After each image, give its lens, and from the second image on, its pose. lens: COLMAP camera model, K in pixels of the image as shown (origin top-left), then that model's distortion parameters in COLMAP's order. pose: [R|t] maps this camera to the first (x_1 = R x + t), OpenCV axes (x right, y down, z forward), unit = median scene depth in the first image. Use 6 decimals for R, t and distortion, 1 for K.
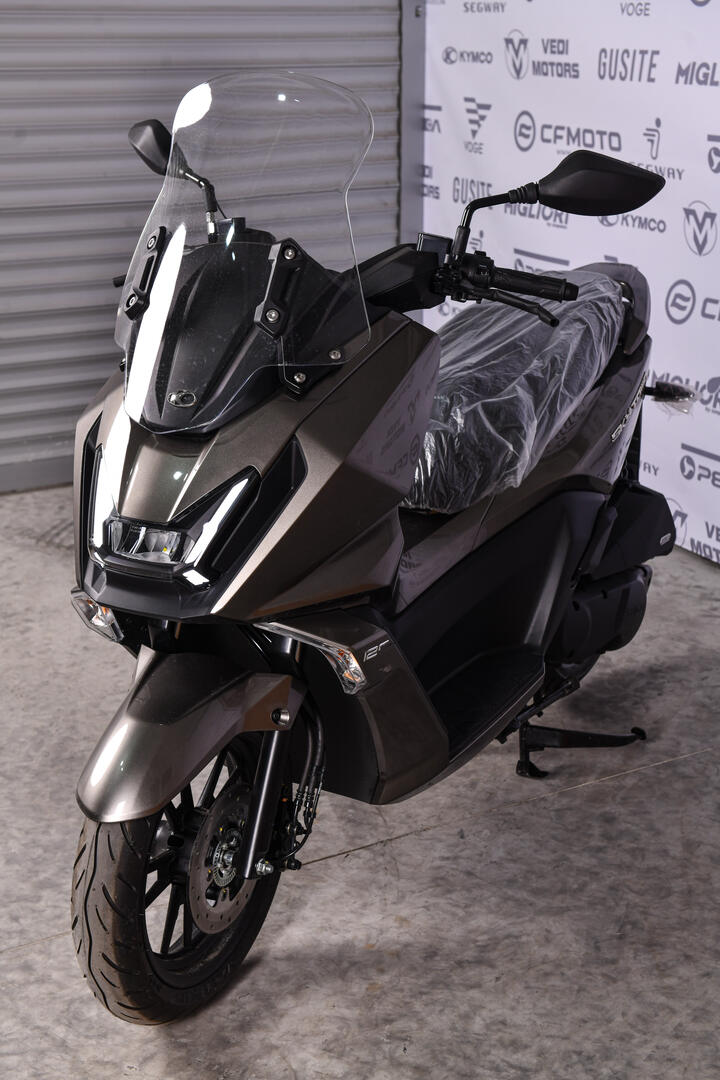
lens RADIAL K [[1644.4, 0, 356.6], [0, 1644.4, 533.3], [0, 0, 1]] dist [0.133042, 0.000000]
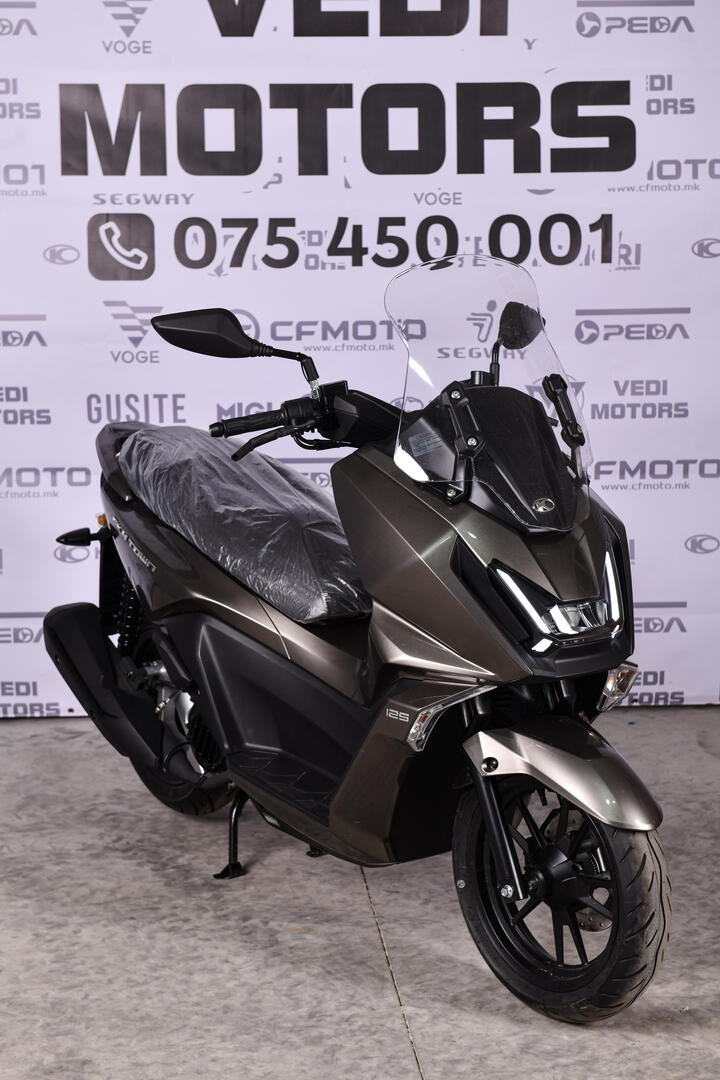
lens RADIAL K [[2042.4, 0, 363.0], [0, 2042.4, 542.4], [0, 0, 1]] dist [0.075826, 0.000000]
pose [[0.414445, -0.166840, 0.894650, -1.199213], [0.277607, 0.959376, 0.050310, -0.131761], [-0.866700, 0.227511, 0.443925, 0.329565]]
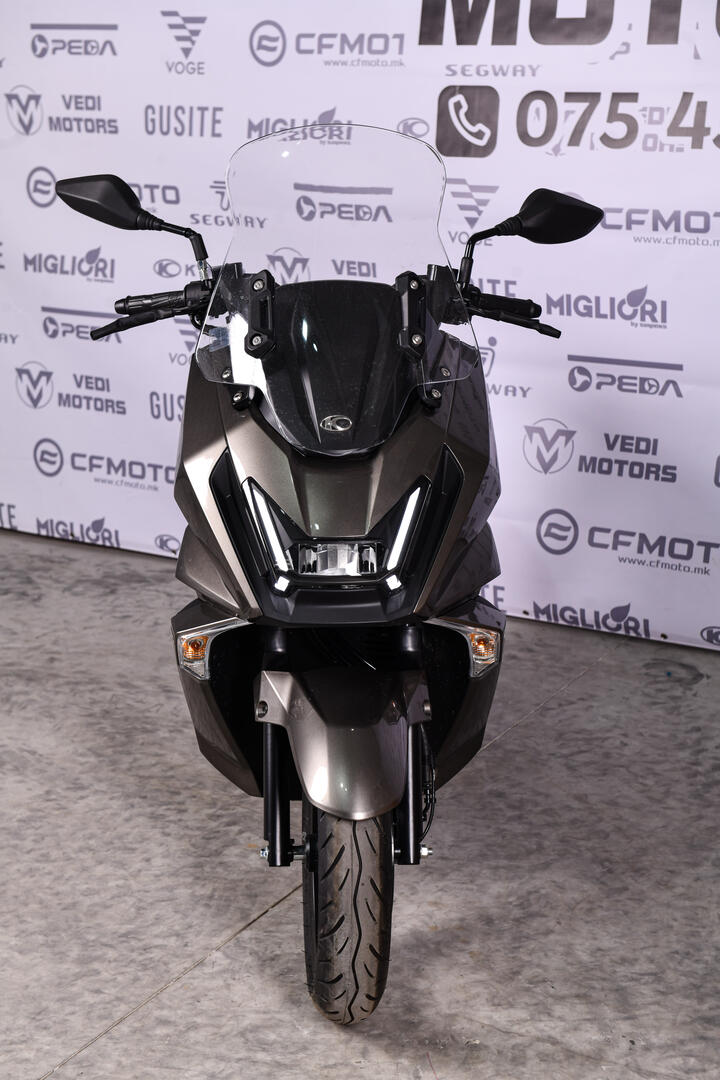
lens RADIAL K [[1882.5, 0, 354.0], [0, 1882.5, 539.4], [0, 0, 1]] dist [0.098398, 0.000000]
pose [[0.854095, -0.123345, 0.505279, -0.555665], [0.152004, 0.988255, -0.015695, 0.010576], [-0.497409, 0.090210, 0.862813, -0.045859]]
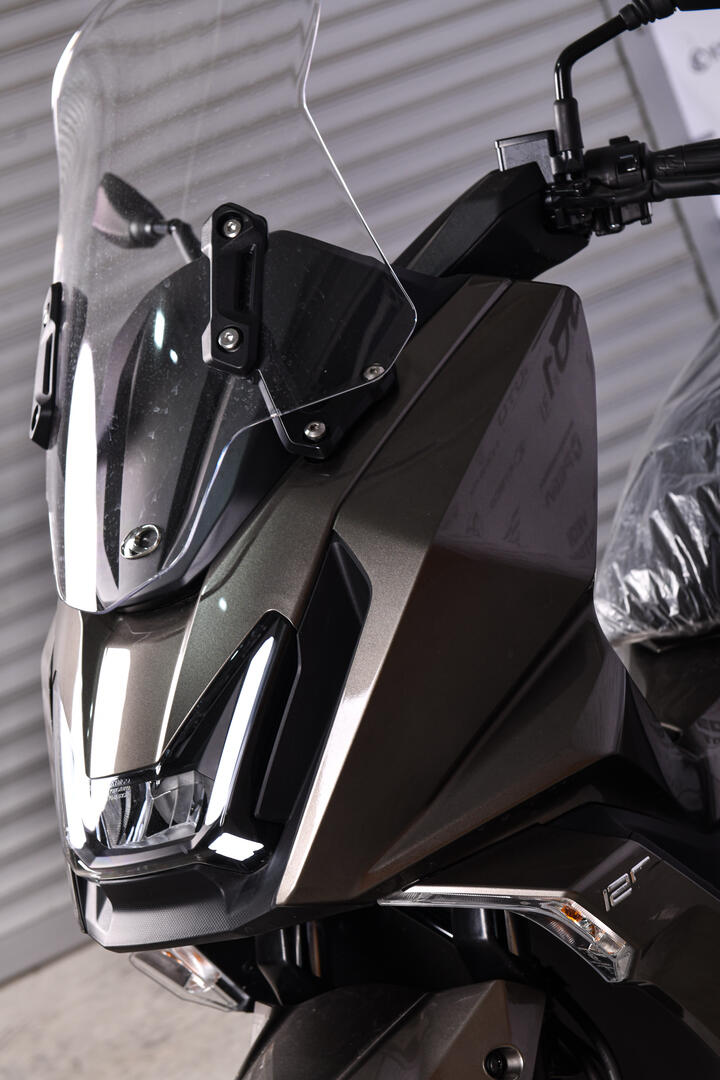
lens RADIAL K [[2042.4, 0, 361.0], [0, 2042.4, 534.2], [0, 0, 1]] dist [0.075826, 0.000000]
pose [[0.918322, -0.331484, -0.216340, 0.084717], [0.291416, 0.936043, -0.197233, 0.055263], [0.267883, 0.118078, 0.956188, 0.278863]]
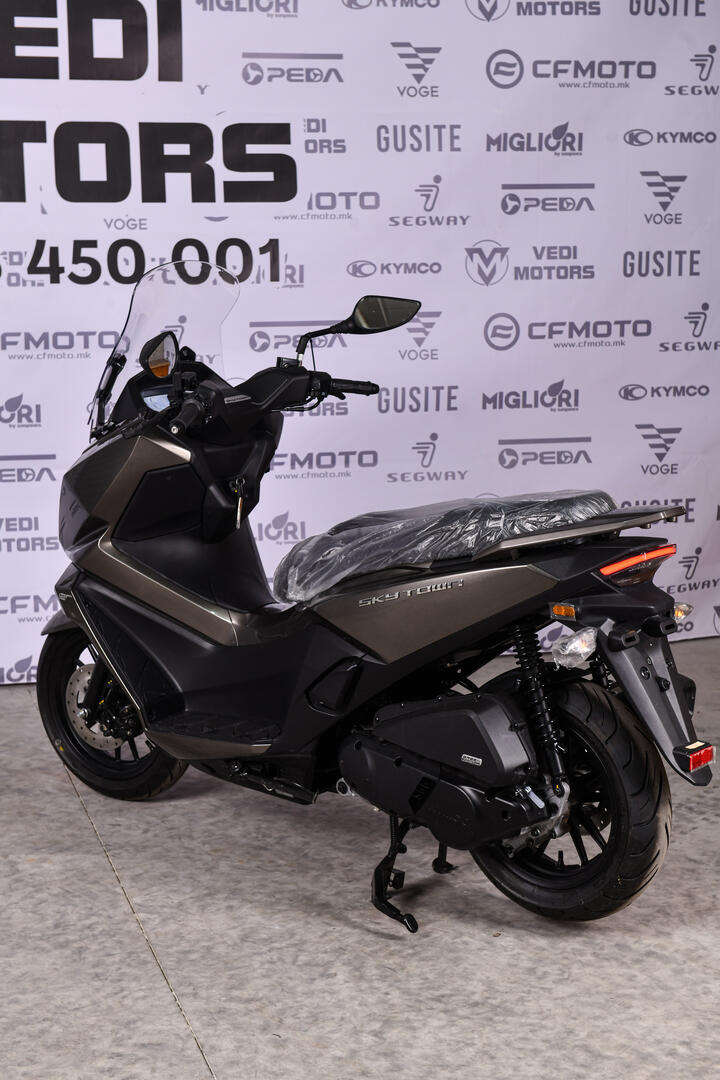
lens RADIAL K [[1882.5, 0, 363.5], [0, 1882.5, 546.8], [0, 0, 1]] dist [0.098398, 0.000000]
pose [[0.239136, -0.168332, 0.956284, -1.311296], [0.291417, 0.951898, 0.094686, -0.115985], [-0.926223, 0.256035, 0.276688, 0.344725]]
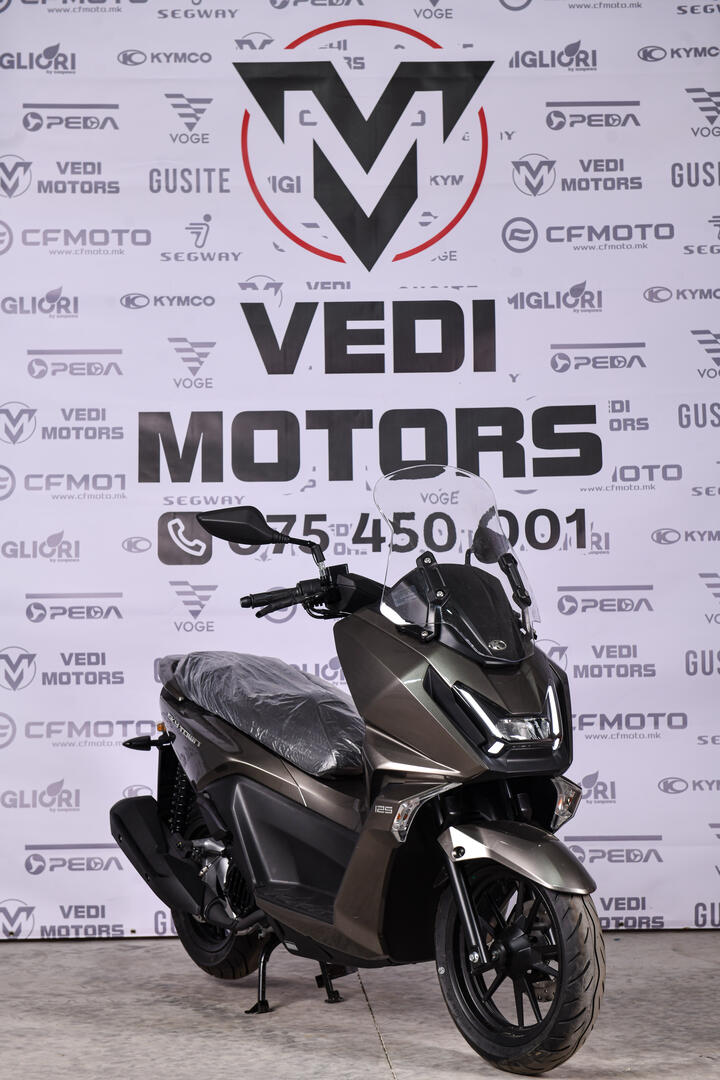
lens RADIAL K [[1961.2, 0, 361.1], [0, 1961.2, 531.8], [0, 0, 1]] dist [0.095331, 0.000000]
pose [[0.450589, 0.052532, 0.891185, -1.444955], [0.279663, 0.939713, -0.196793, 0.118473], [-0.847796, 0.337904, 0.408733, 0.219766]]
